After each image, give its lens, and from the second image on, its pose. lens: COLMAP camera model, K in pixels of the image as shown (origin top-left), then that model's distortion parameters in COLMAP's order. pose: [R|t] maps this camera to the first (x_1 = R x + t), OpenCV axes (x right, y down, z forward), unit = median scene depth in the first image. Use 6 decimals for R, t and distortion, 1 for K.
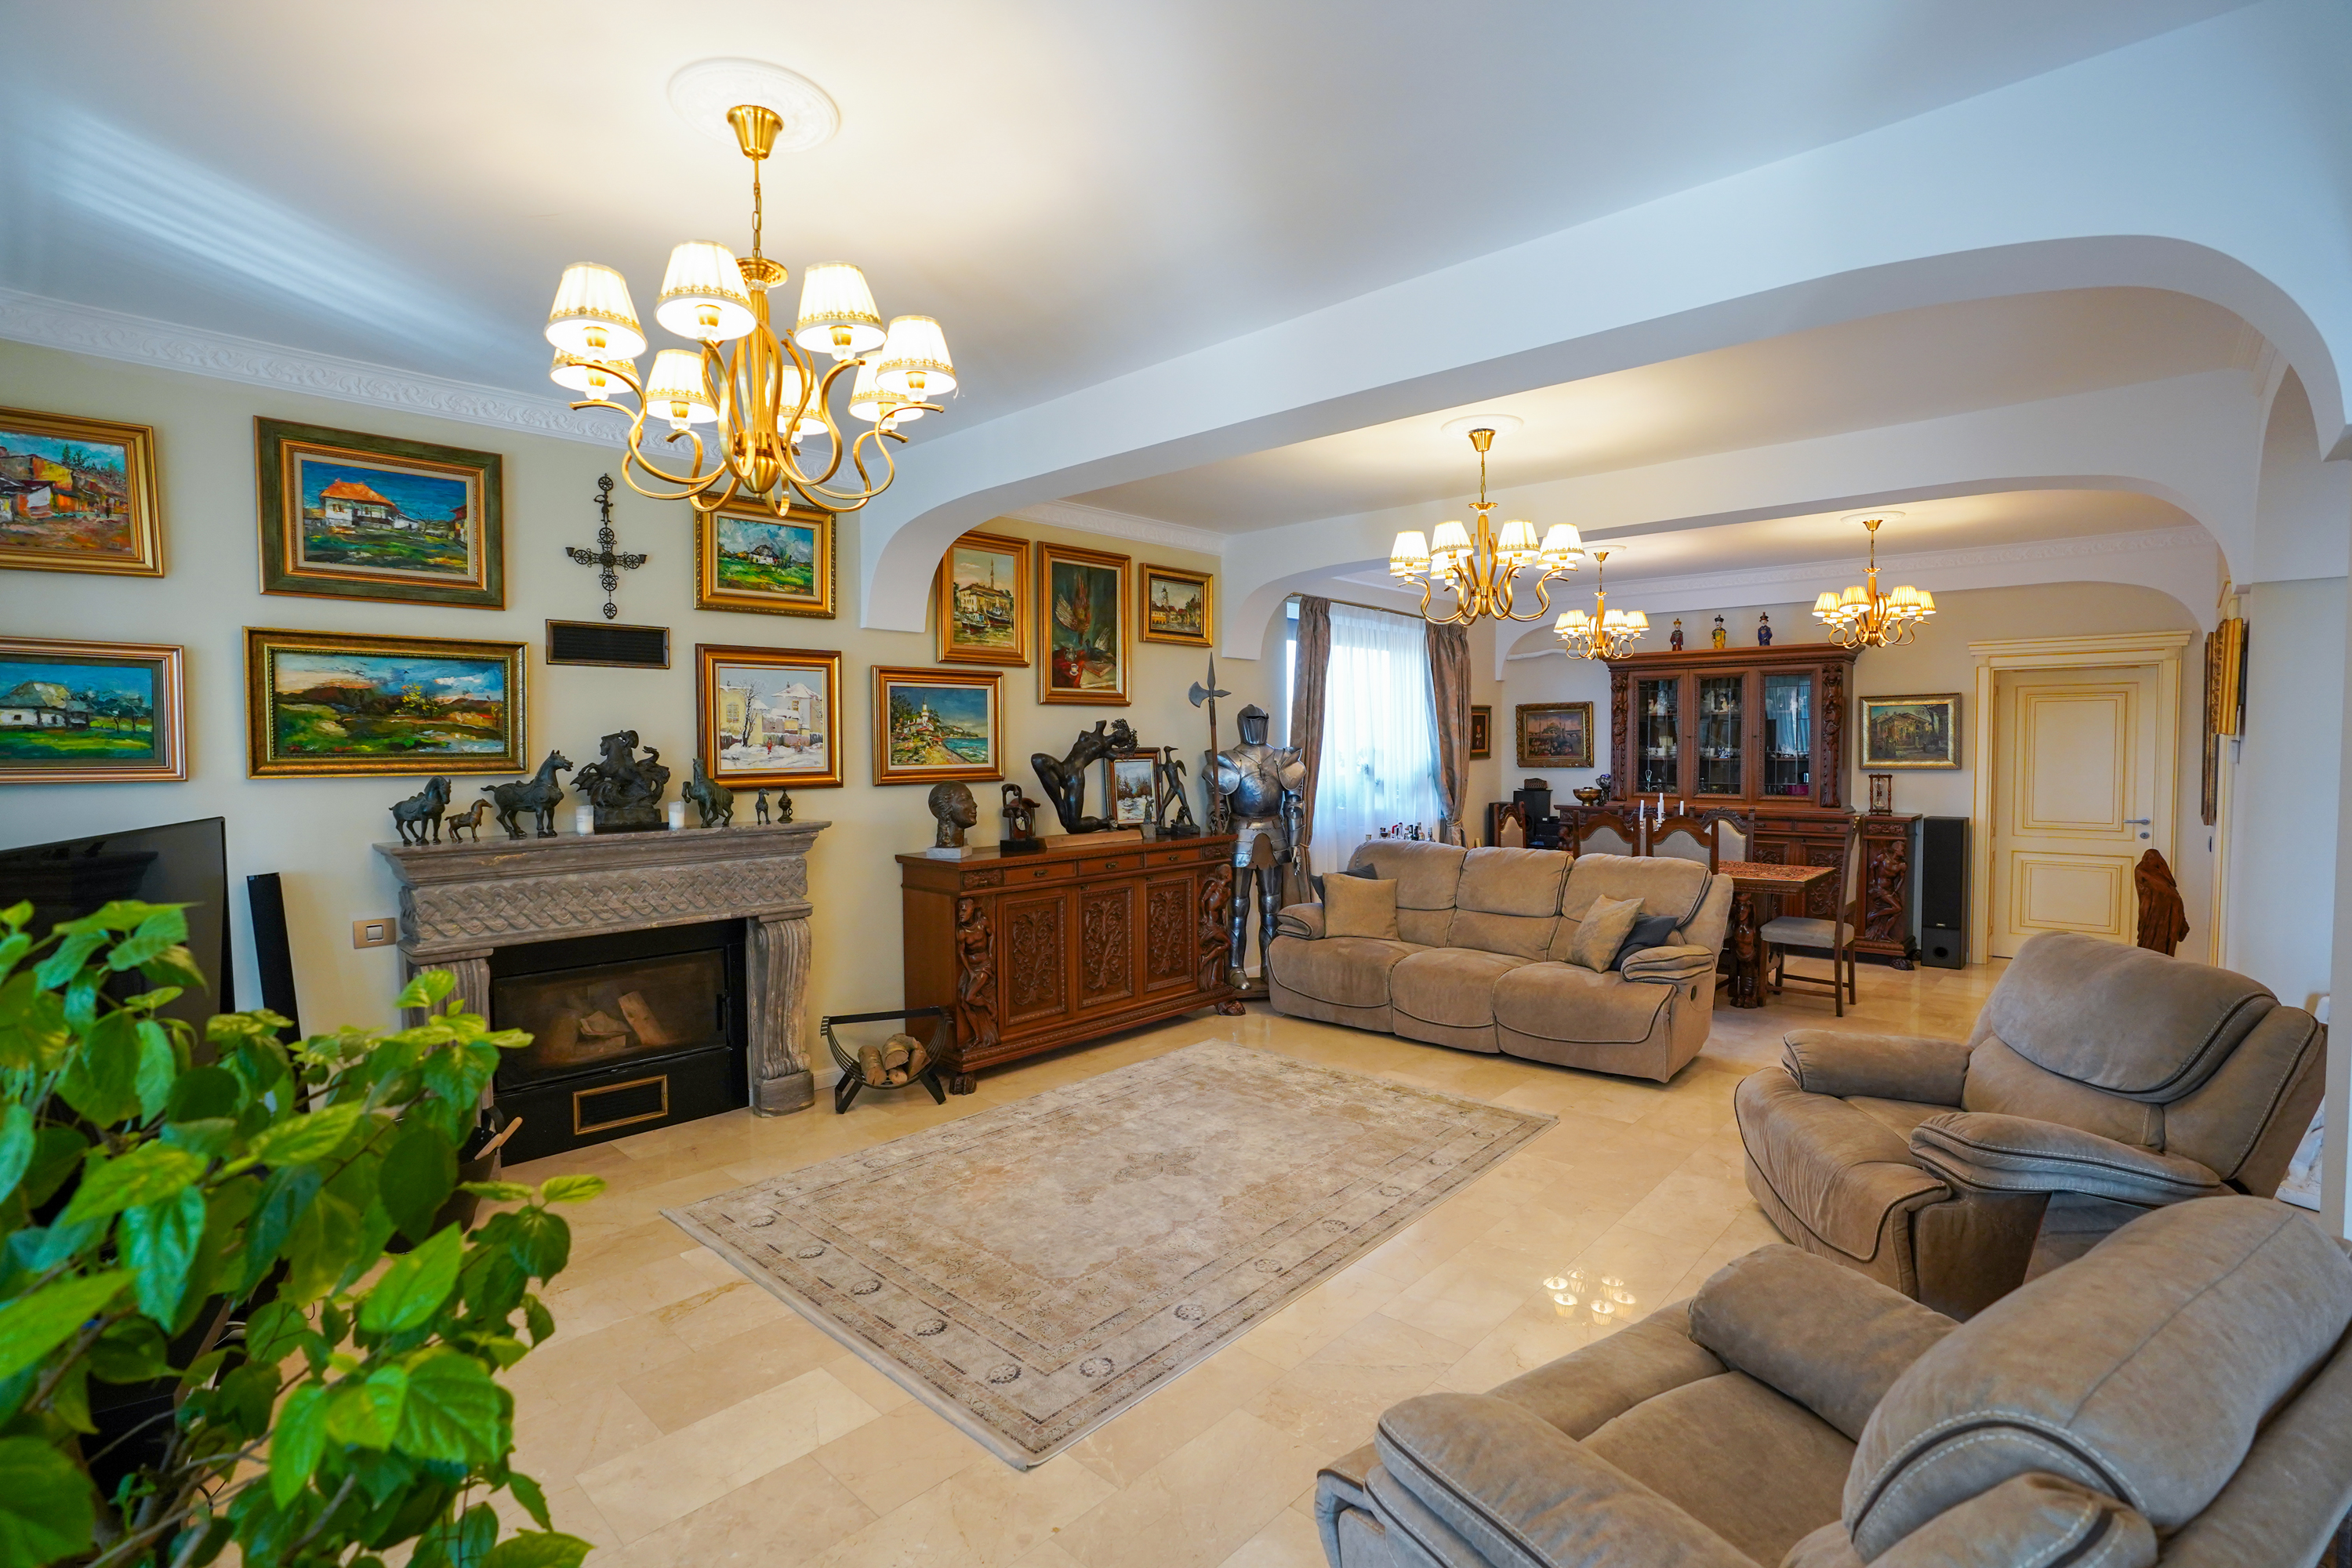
lens RADIAL K [[1079.3, 0, 1178.4], [0, 1079.3, 783.3], [0, 0, 1]] dist [-0.014961, 0.001697]
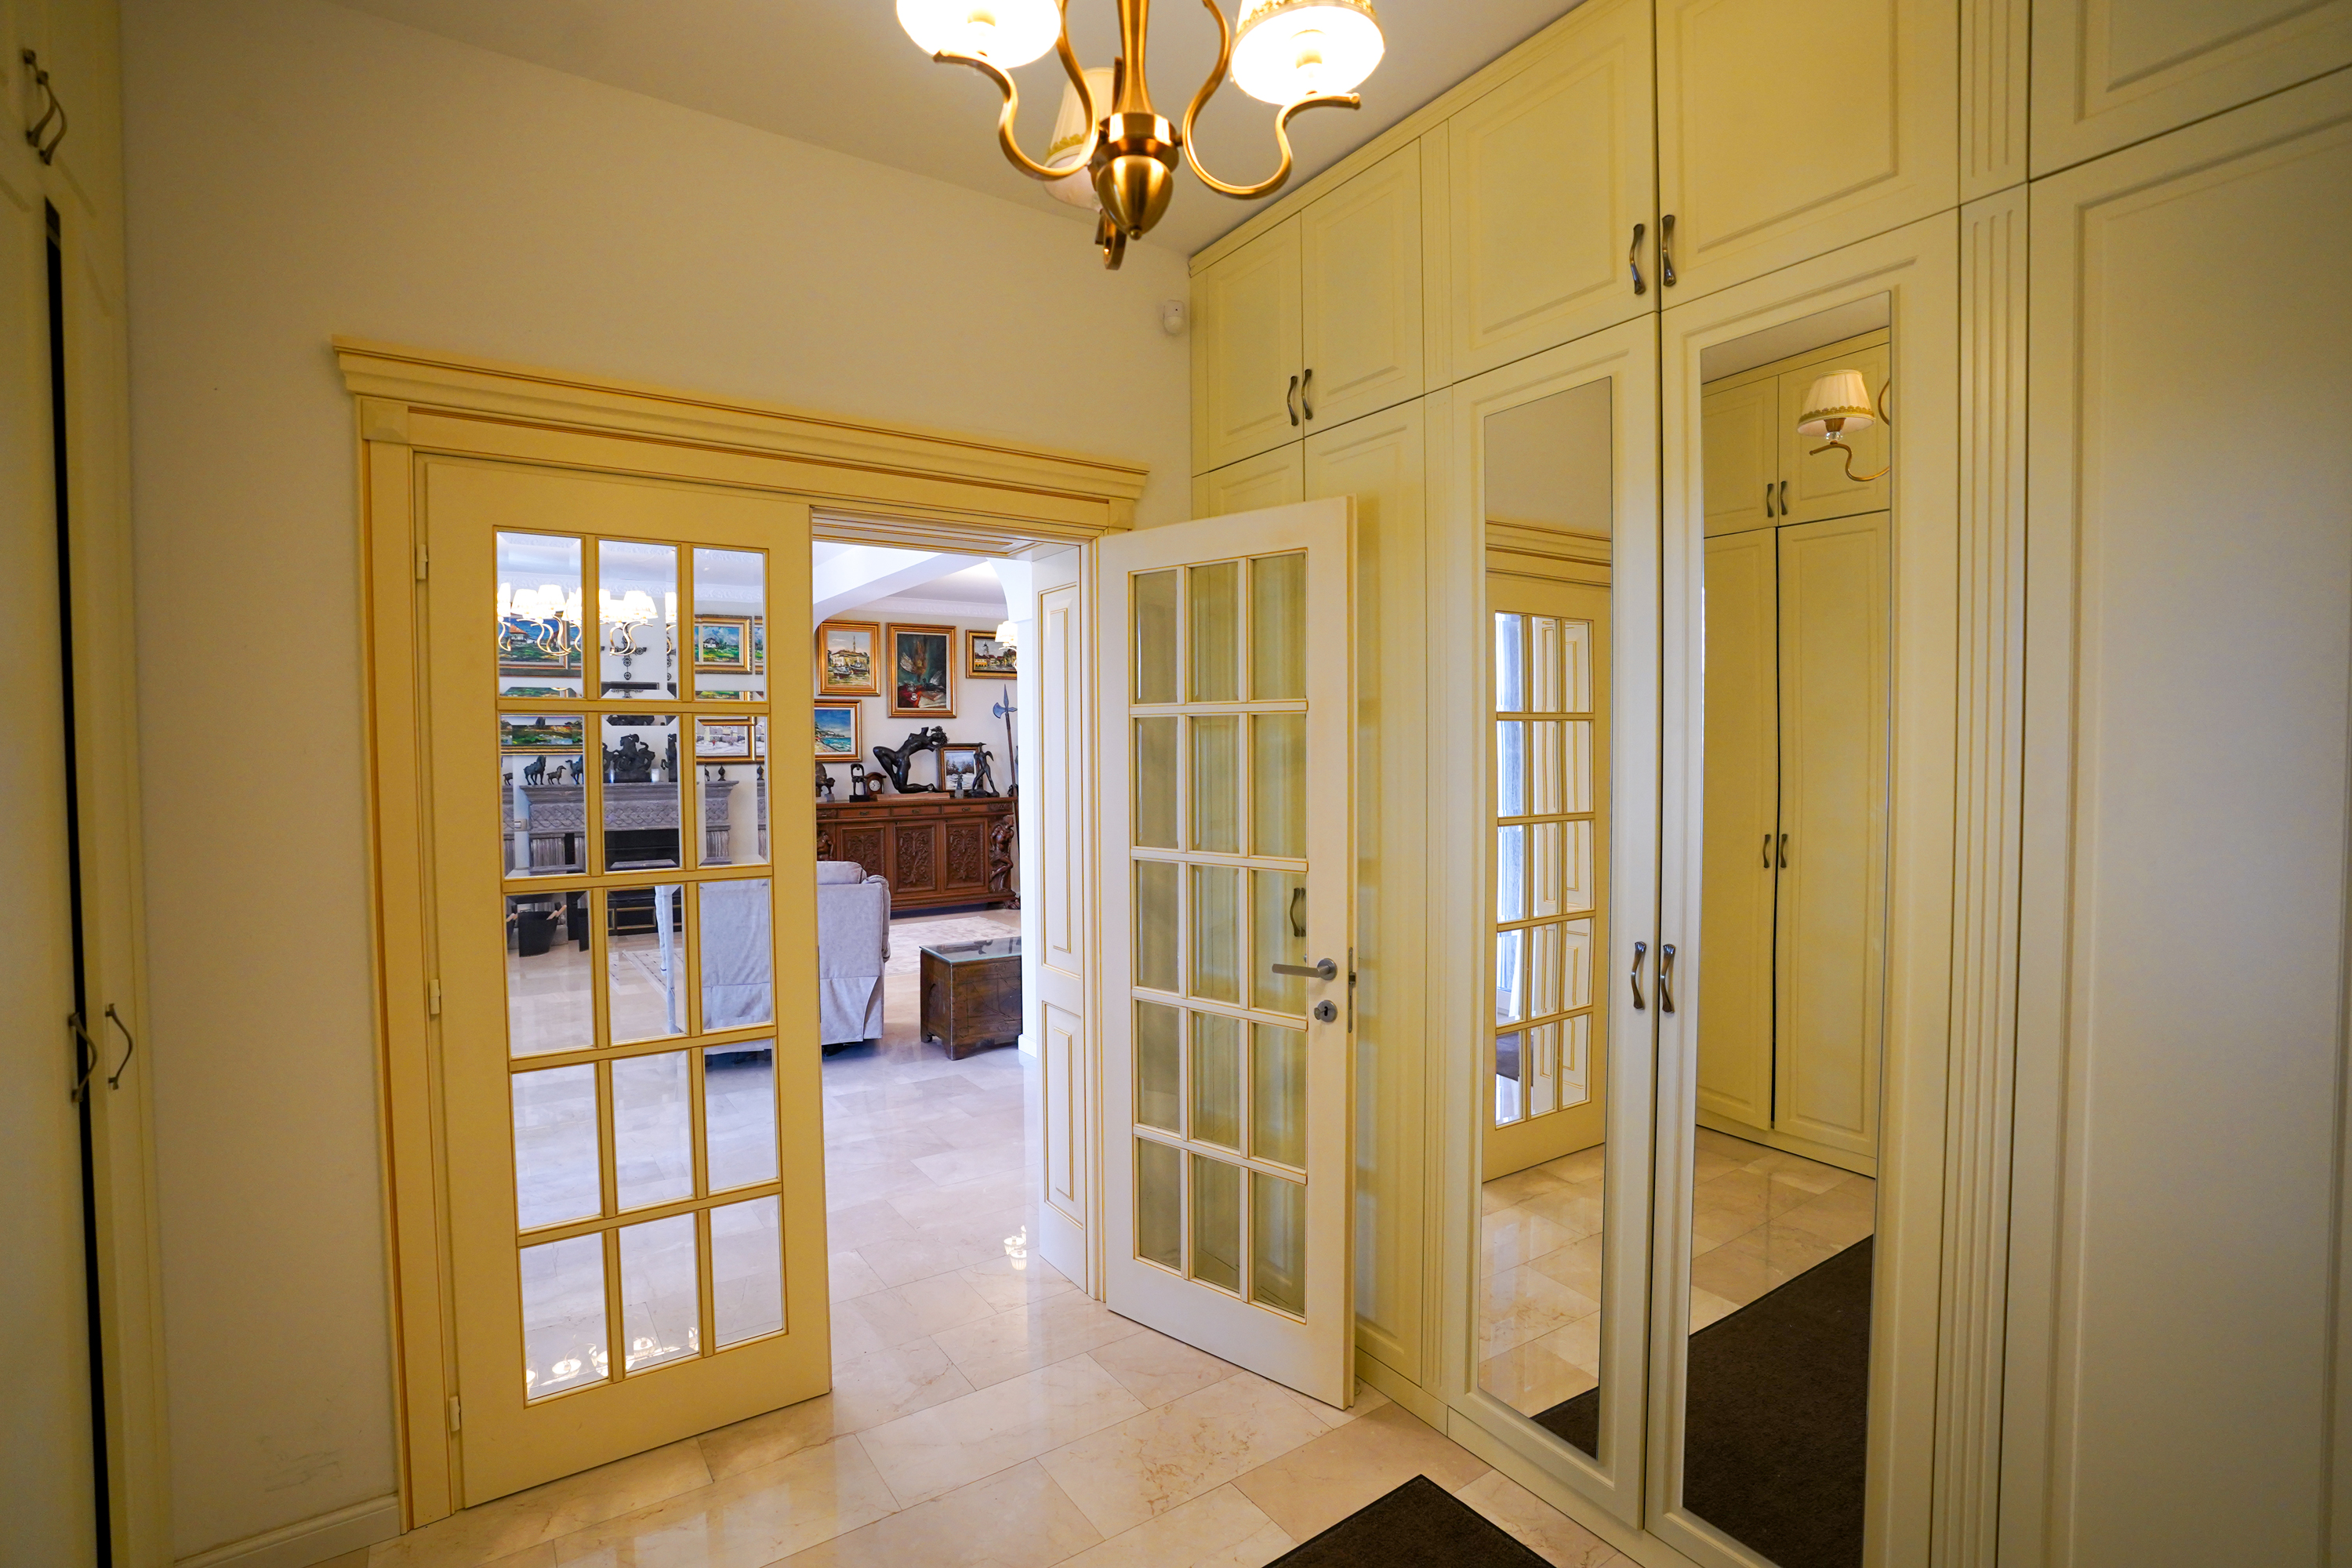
lens RADIAL K [[1079.3, 0, 1173.7], [0, 1079.3, 782.7], [0, 0, 1]] dist [-0.014961, 0.001697]
pose [[0.974975, 0.006883, -0.222208, 0.697535], [-0.007173, 0.999974, -0.000500, 0.027340], [0.222198, 0.002082, 0.974999, -0.568396]]
